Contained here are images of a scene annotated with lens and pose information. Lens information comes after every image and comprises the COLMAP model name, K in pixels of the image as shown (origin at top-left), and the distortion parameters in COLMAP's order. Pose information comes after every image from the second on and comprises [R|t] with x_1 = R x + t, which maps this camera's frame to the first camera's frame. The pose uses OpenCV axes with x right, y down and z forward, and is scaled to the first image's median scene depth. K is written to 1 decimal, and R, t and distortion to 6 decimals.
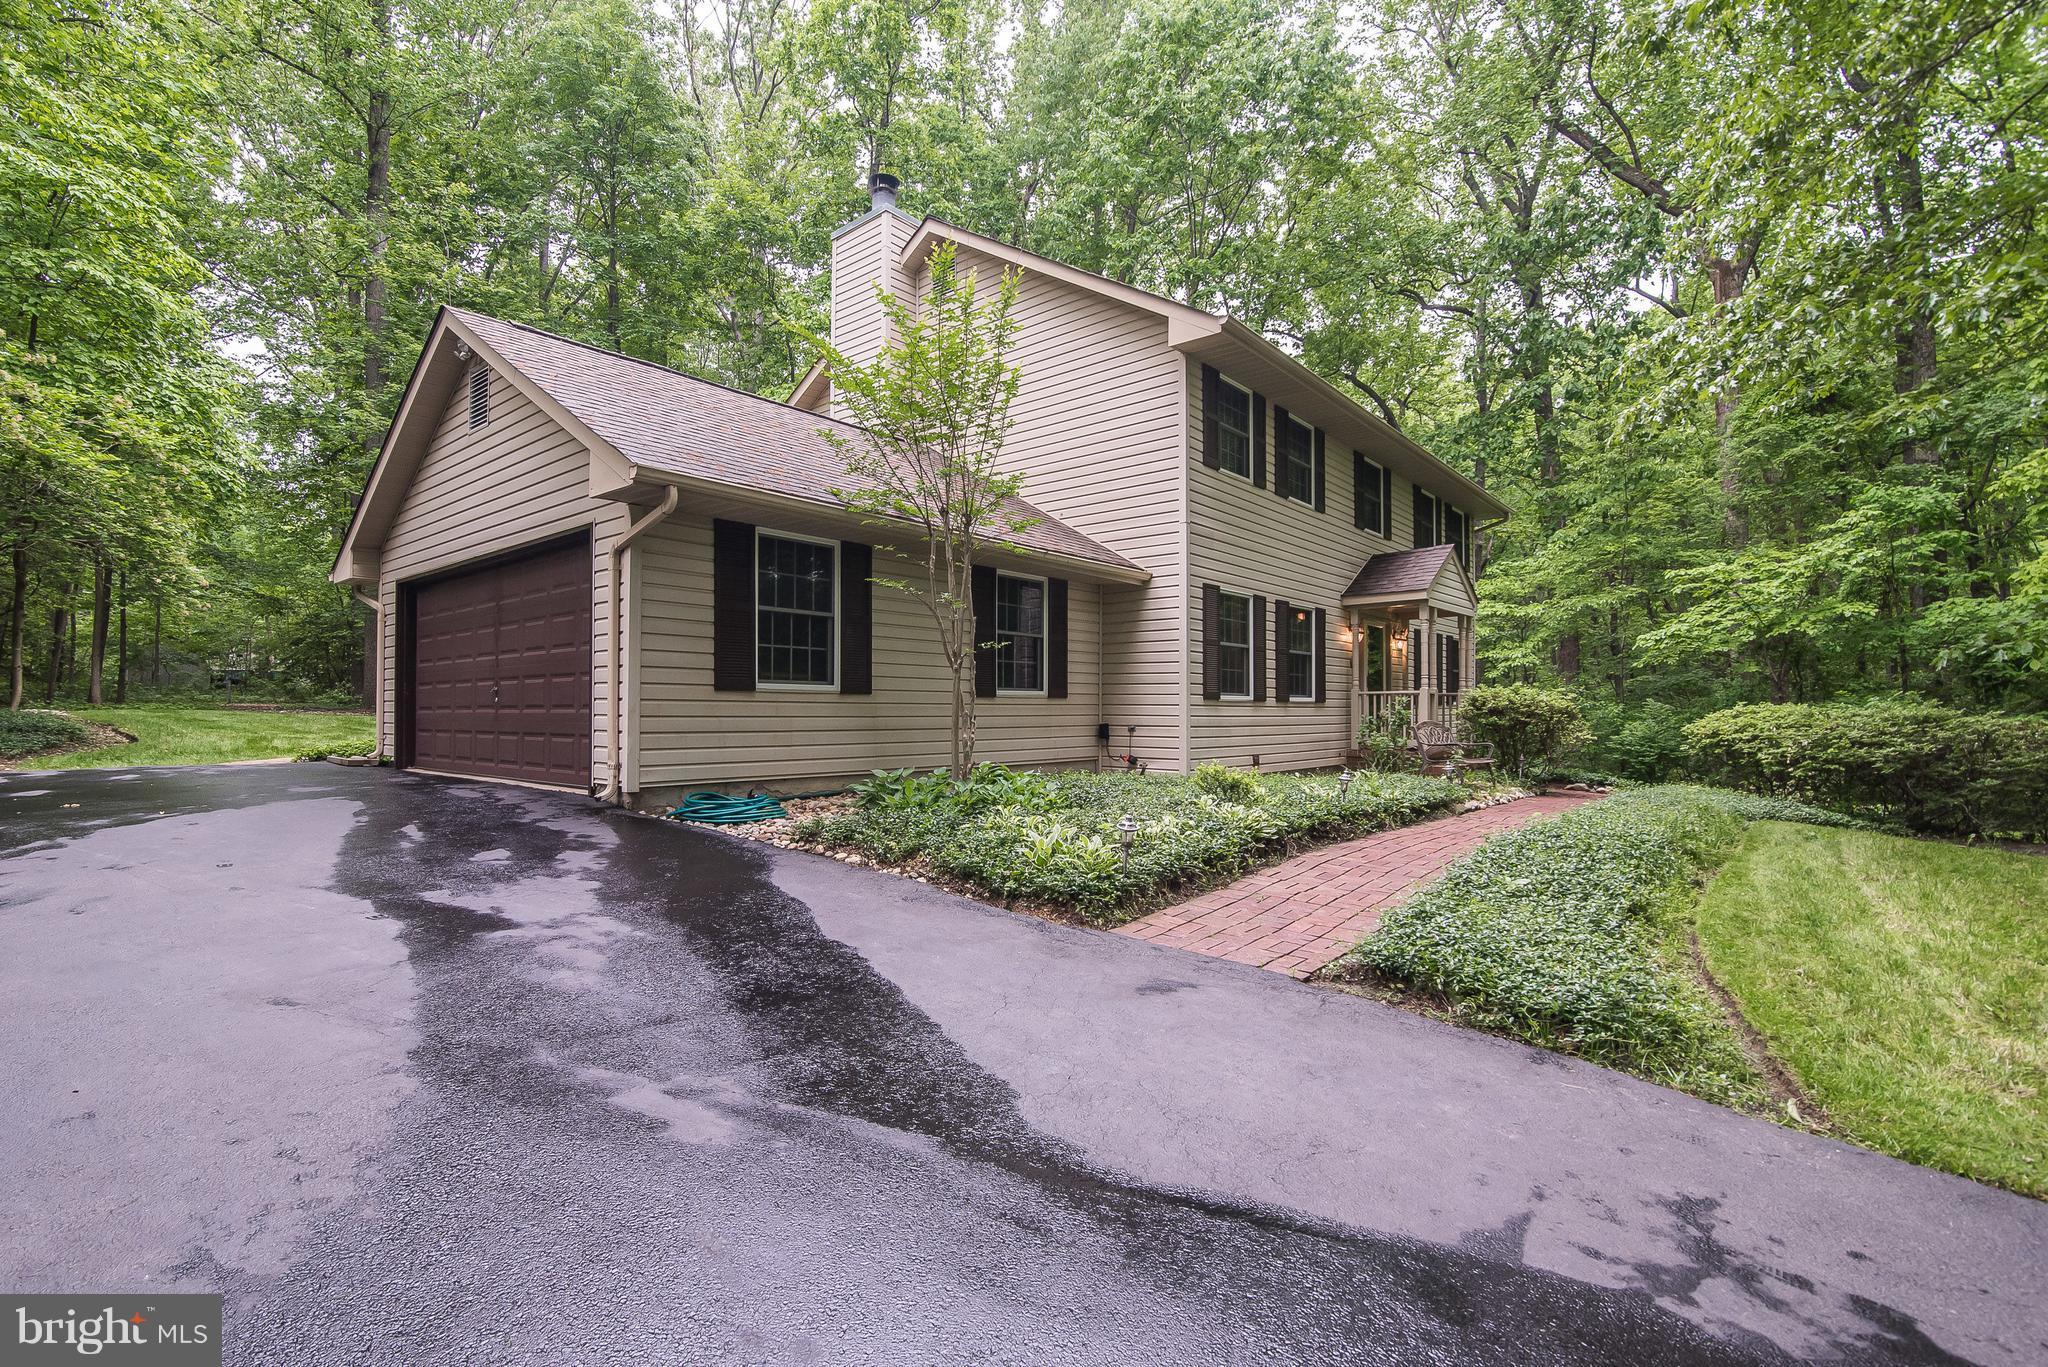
lens RADIAL K [[941.4, 0, 1057.9], [0, 941.4, 693.0], [0, 0, 1]] dist [-0.015882, 0.000394]
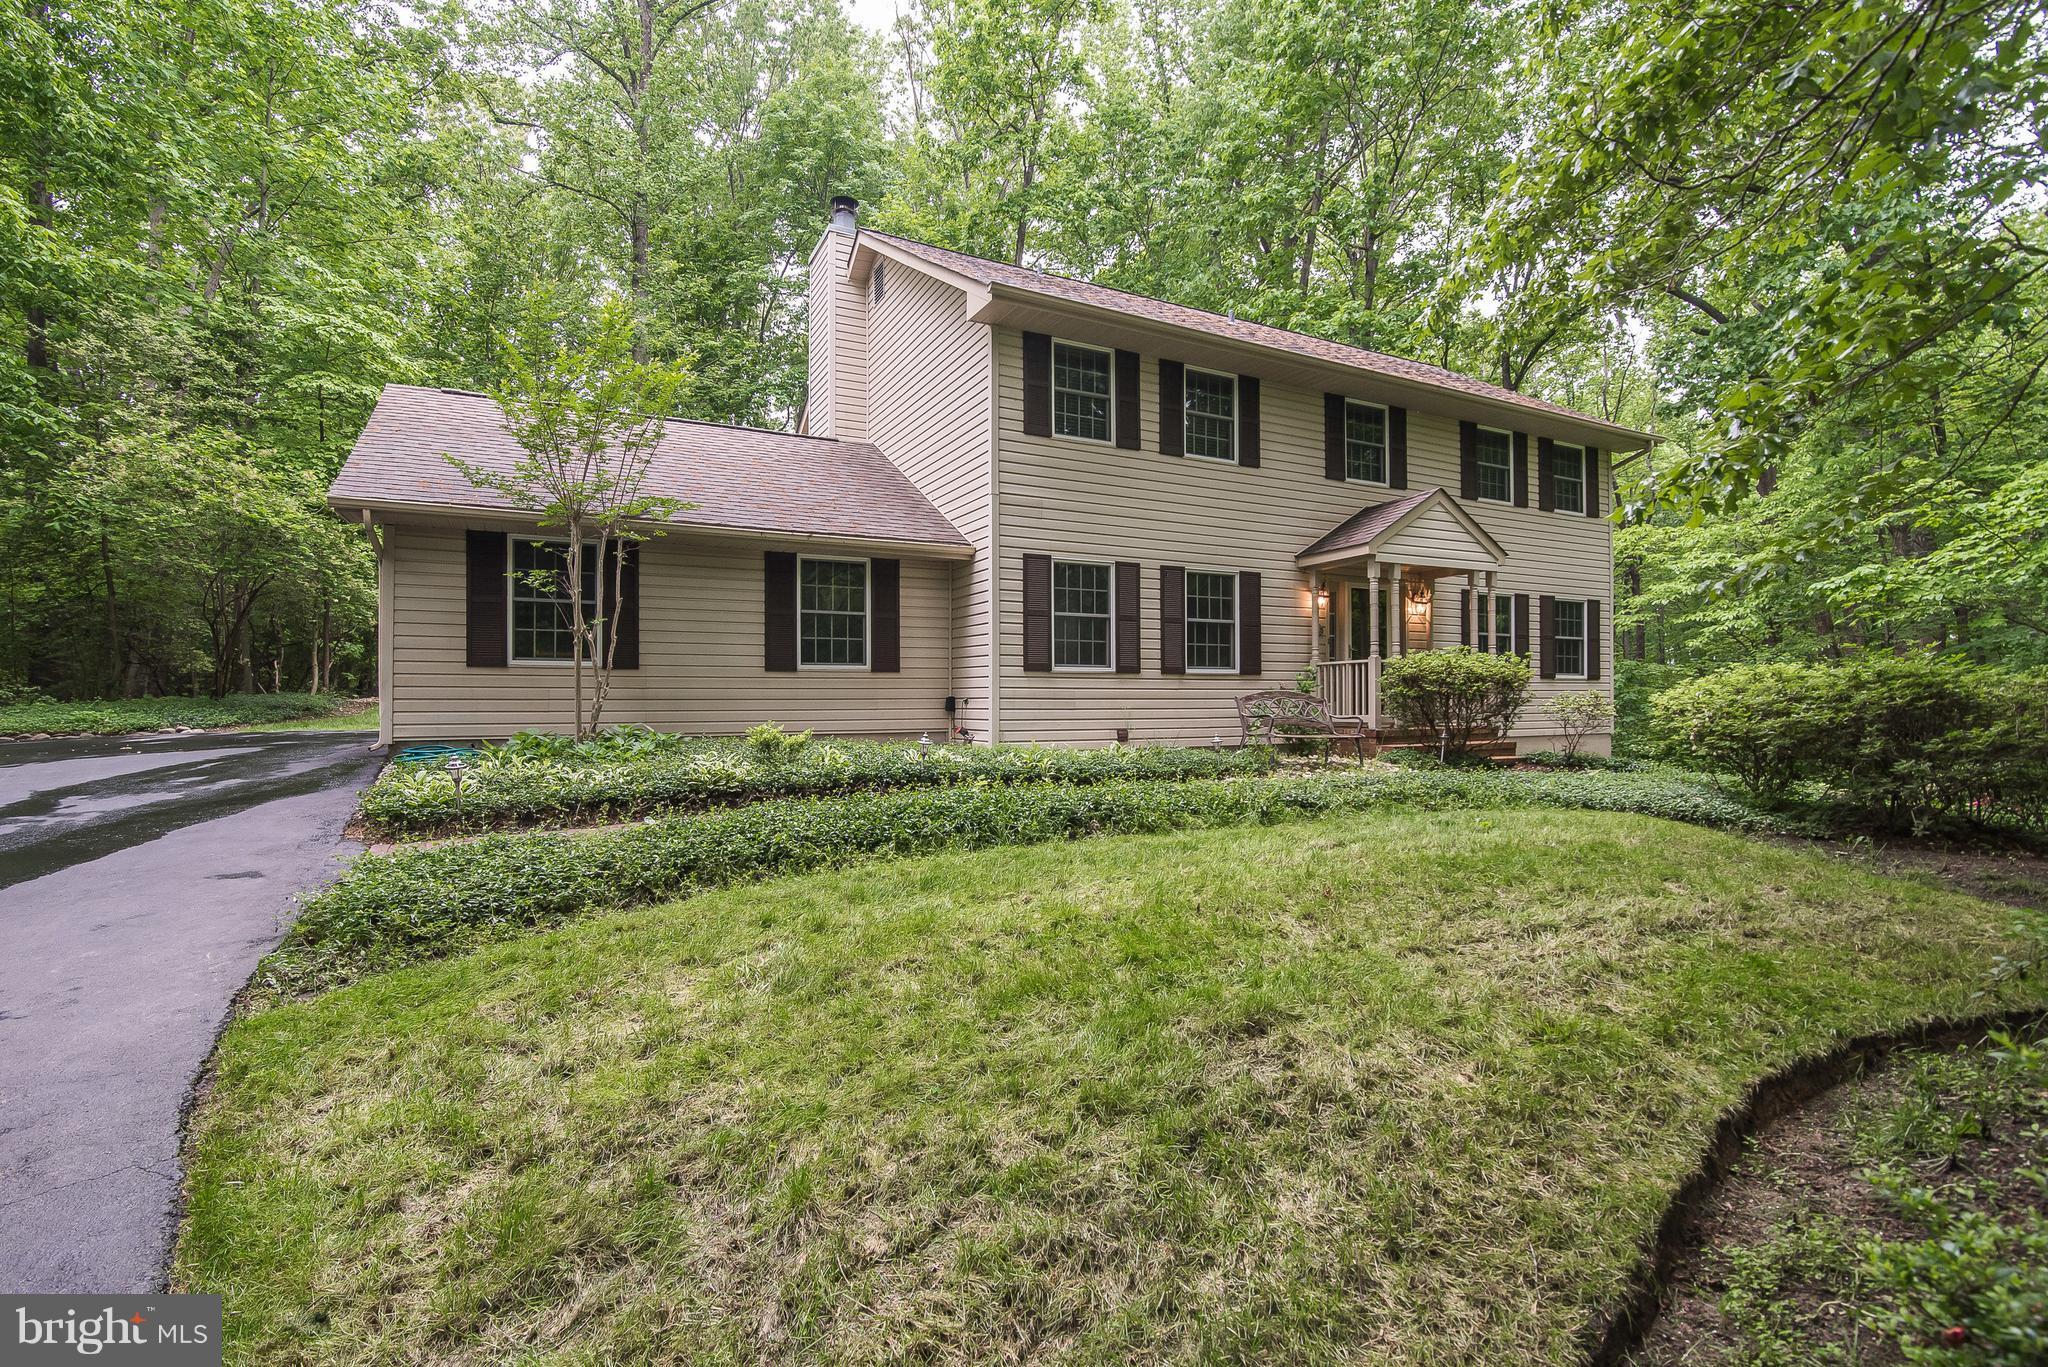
lens RADIAL K [[941.4, 0, 1057.9], [0, 941.4, 693.0], [0, 0, 1]] dist [-0.015882, 0.000394]
pose [[0.921068, -0.005106, -0.389369, 0.557674], [0.011050, 0.999854, 0.013027, 0.016666], [0.389245, -0.016302, 0.920990, 0.098804]]
